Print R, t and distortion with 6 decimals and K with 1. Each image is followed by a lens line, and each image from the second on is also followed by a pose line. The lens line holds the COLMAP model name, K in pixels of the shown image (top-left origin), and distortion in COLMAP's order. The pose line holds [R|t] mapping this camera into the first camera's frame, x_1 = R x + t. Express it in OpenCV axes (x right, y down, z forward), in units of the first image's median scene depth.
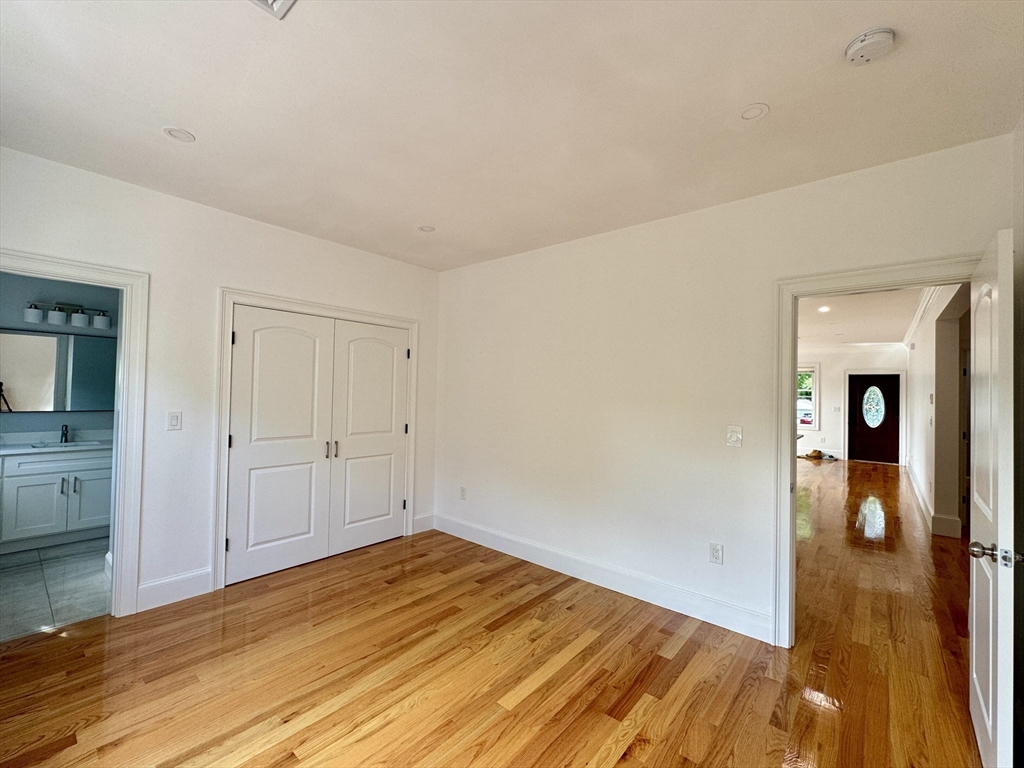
lens RADIAL K [[440.5, 0, 513.4], [0, 440.5, 386.8], [0, 0, 1]] dist [-0.004307, -0.000728]
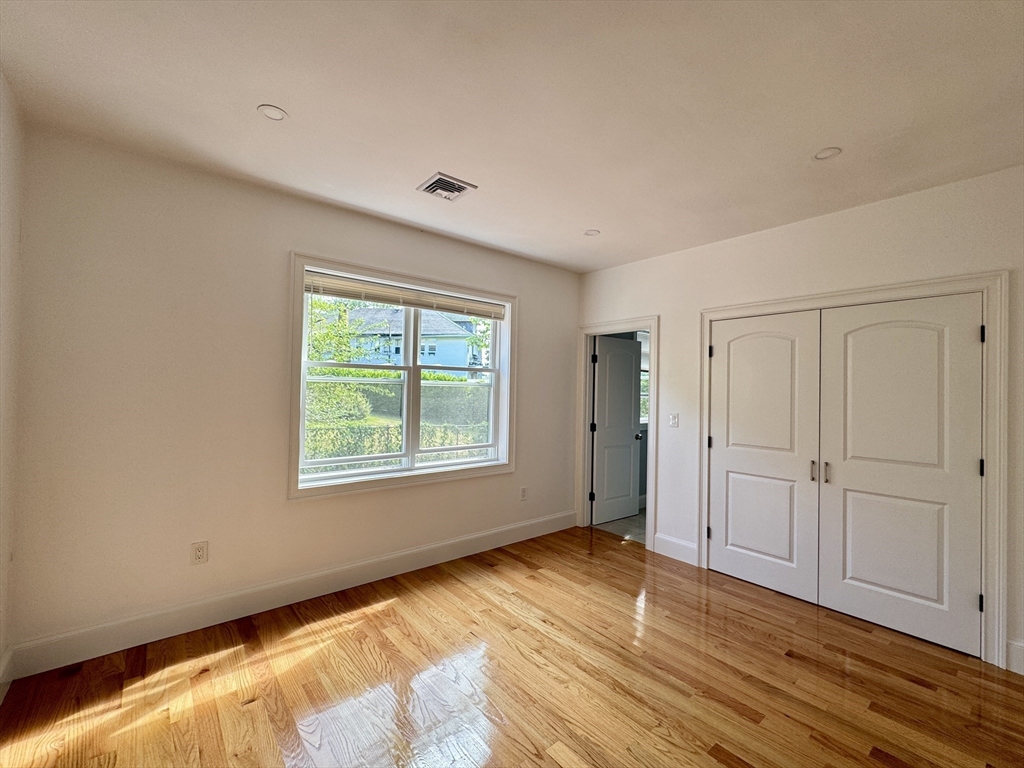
lens RADIAL K [[440.5, 0, 511.9], [0, 440.5, 385.8], [0, 0, 1]] dist [-0.004307, -0.000728]
pose [[-0.190424, -0.036567, -0.981021, 0.563353], [-0.010944, 0.999323, -0.035125, 0.022888], [0.981641, 0.004048, -0.190695, 0.690940]]
